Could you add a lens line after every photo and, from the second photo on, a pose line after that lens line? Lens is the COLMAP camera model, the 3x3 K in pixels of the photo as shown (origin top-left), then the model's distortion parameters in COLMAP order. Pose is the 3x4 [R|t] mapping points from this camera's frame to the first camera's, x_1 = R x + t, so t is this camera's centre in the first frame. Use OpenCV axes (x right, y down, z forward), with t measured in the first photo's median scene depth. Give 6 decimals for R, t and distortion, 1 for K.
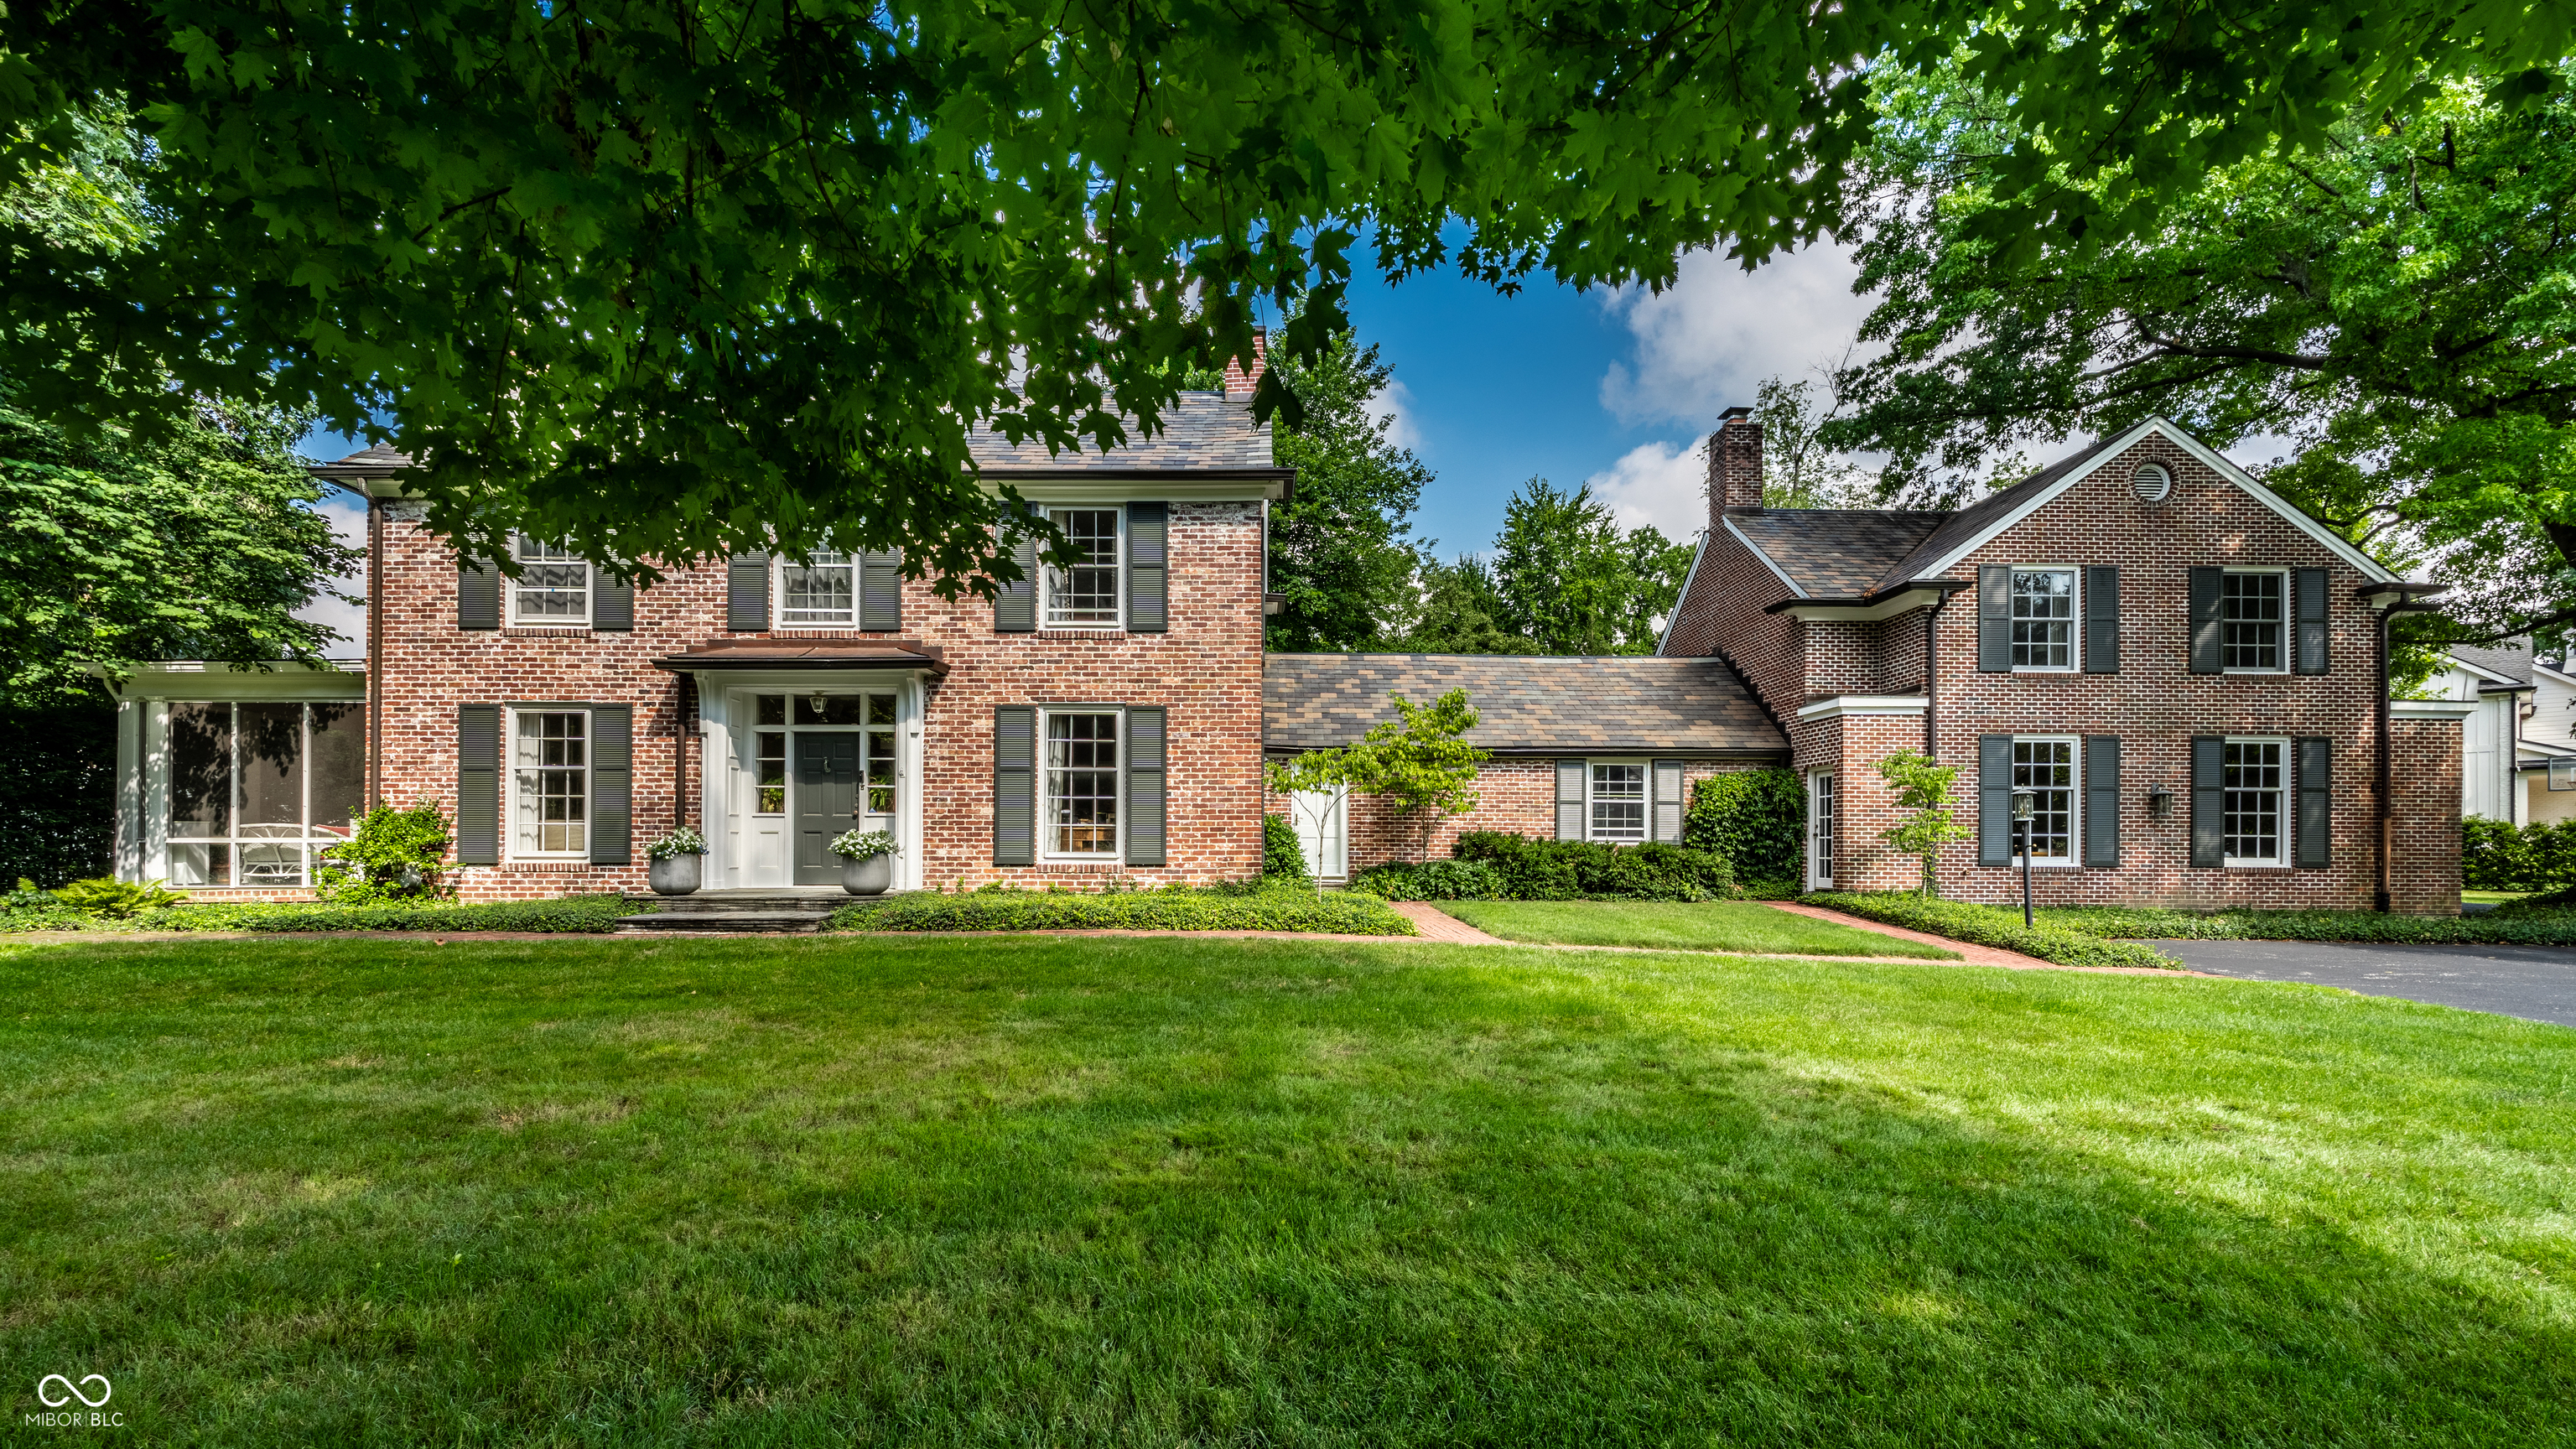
lens RADIAL K [[1117.9, 0, 1278.4], [0, 1117.9, 836.9], [0, 0, 1]] dist [-0.000270, -0.000312]
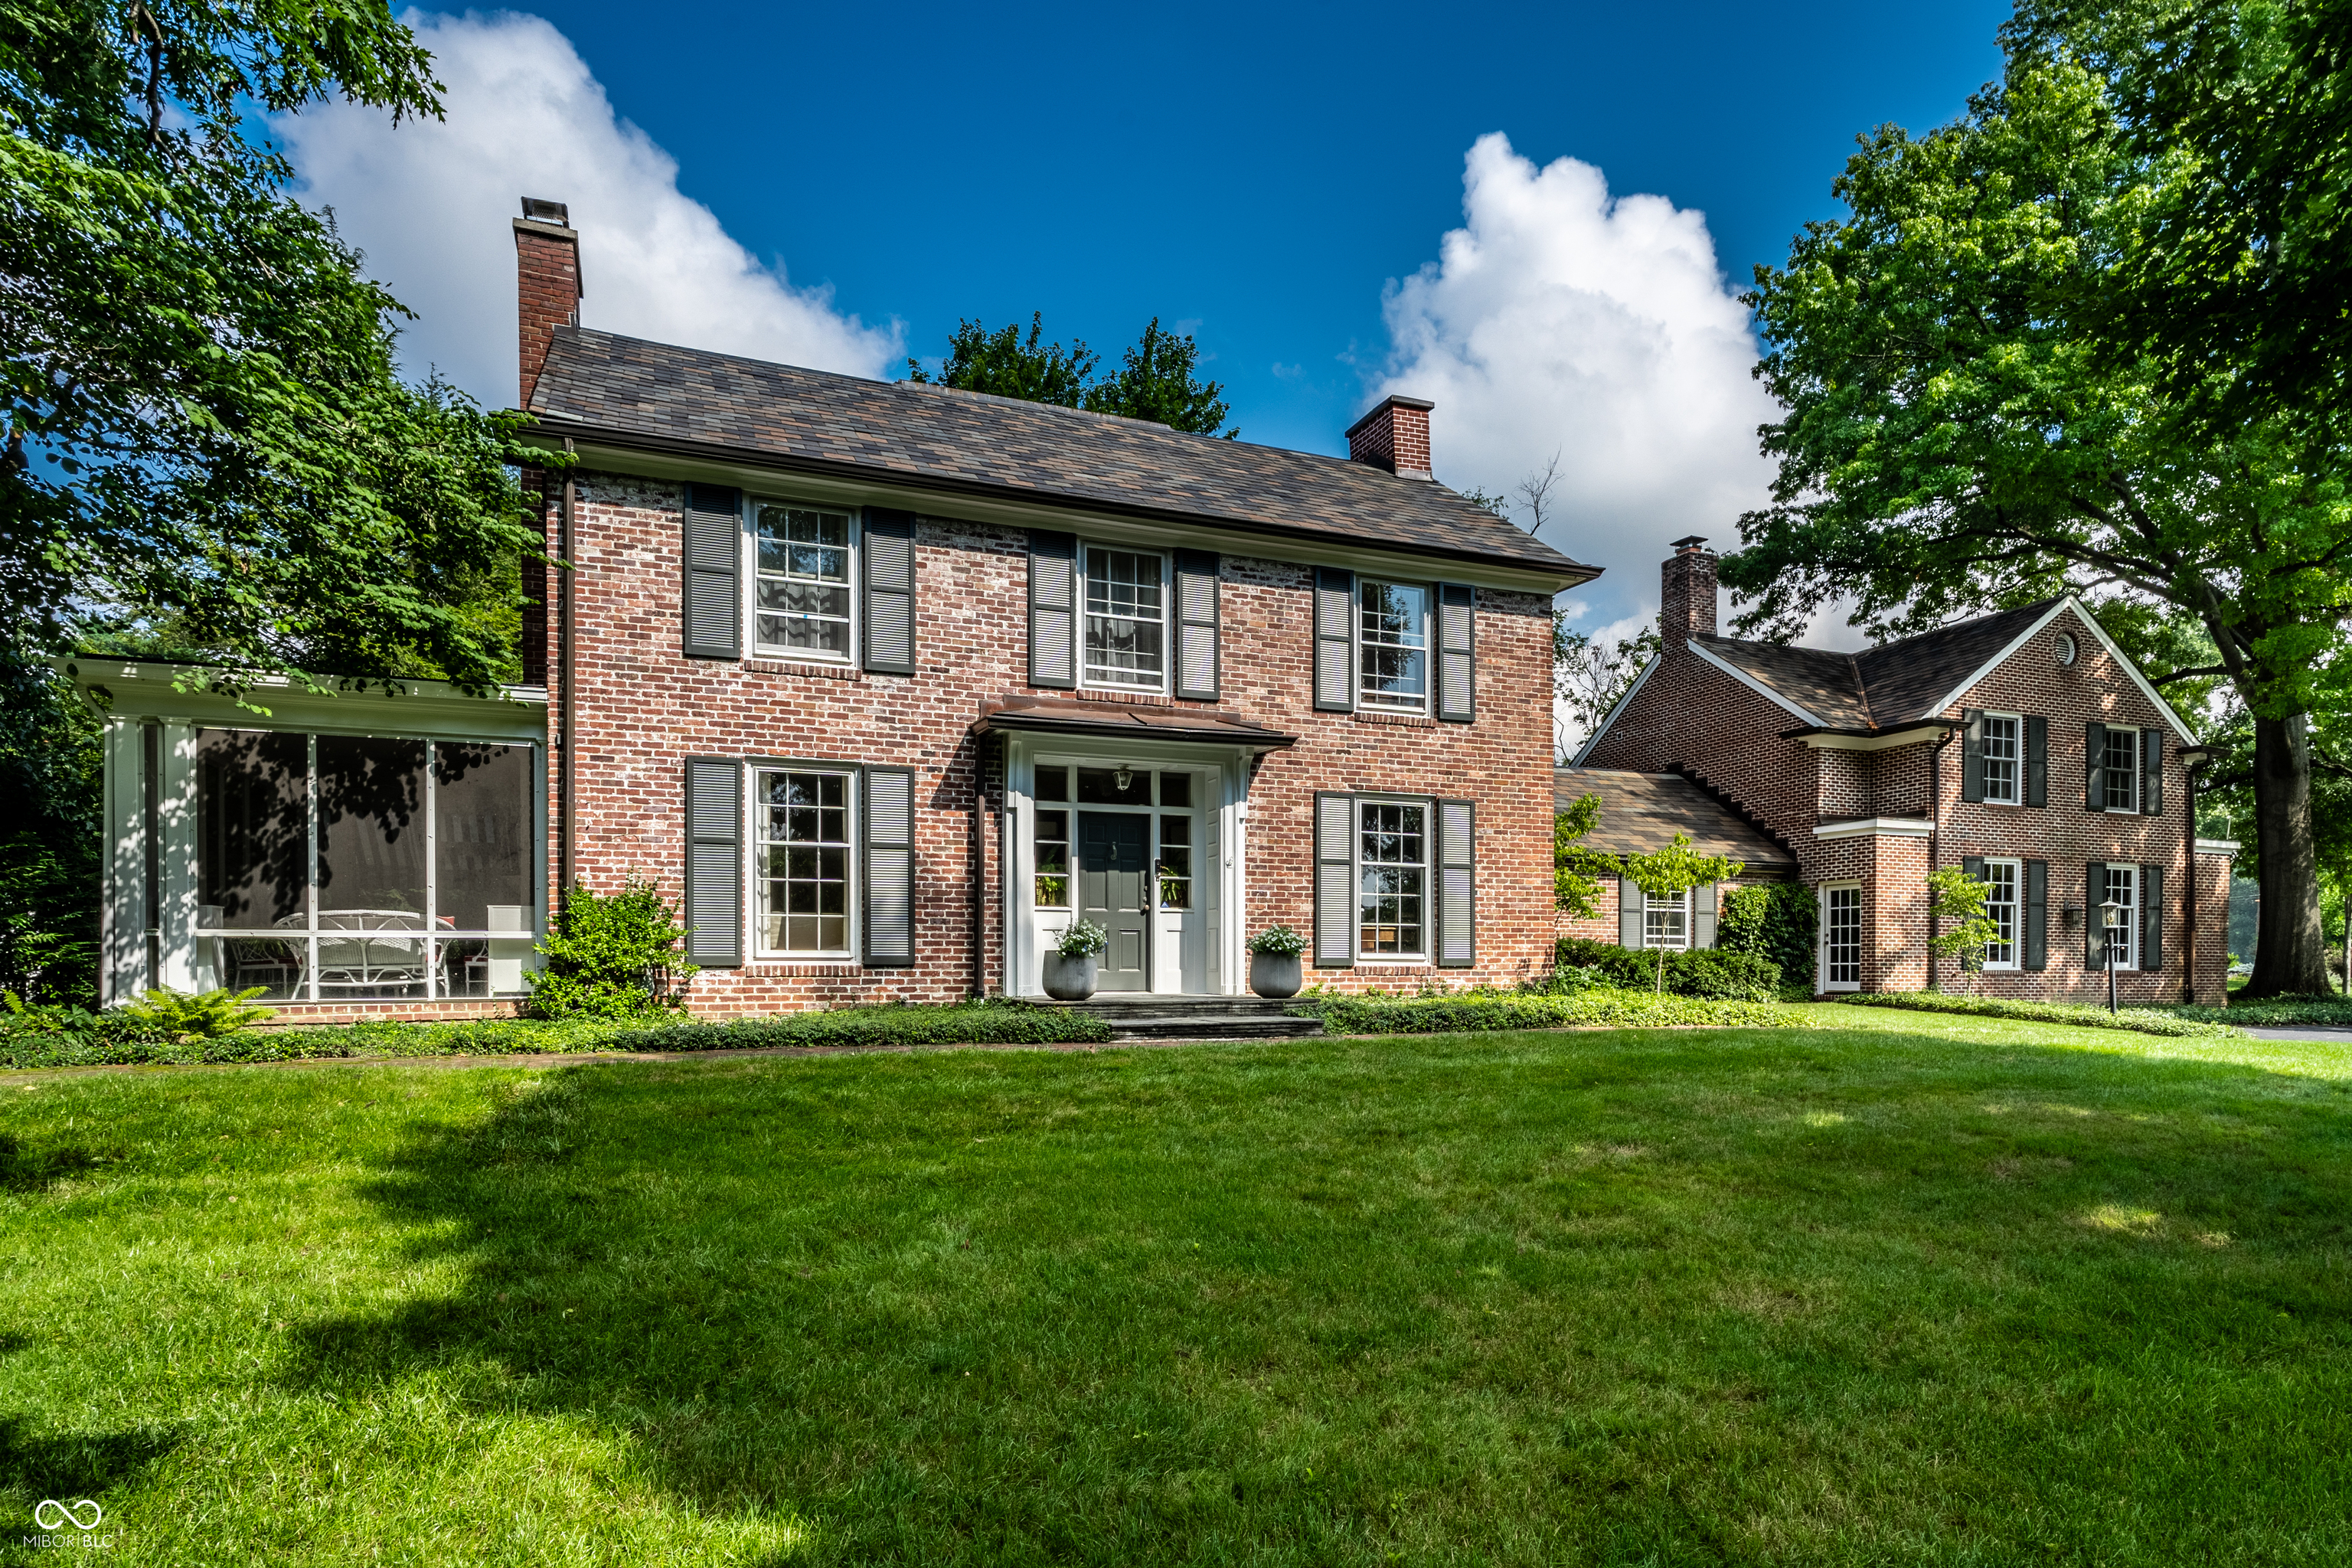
lens RADIAL K [[1307.9, 0, 1180.4], [0, 1307.9, 966.6], [0, 0, 1]] dist [0.008162, 0.000703]
pose [[0.929281, -0.001344, 0.369372, -0.743124], [-0.000681, 0.999985, 0.005350, 0.019046], [-0.369374, -0.005223, 0.929266, 0.050329]]
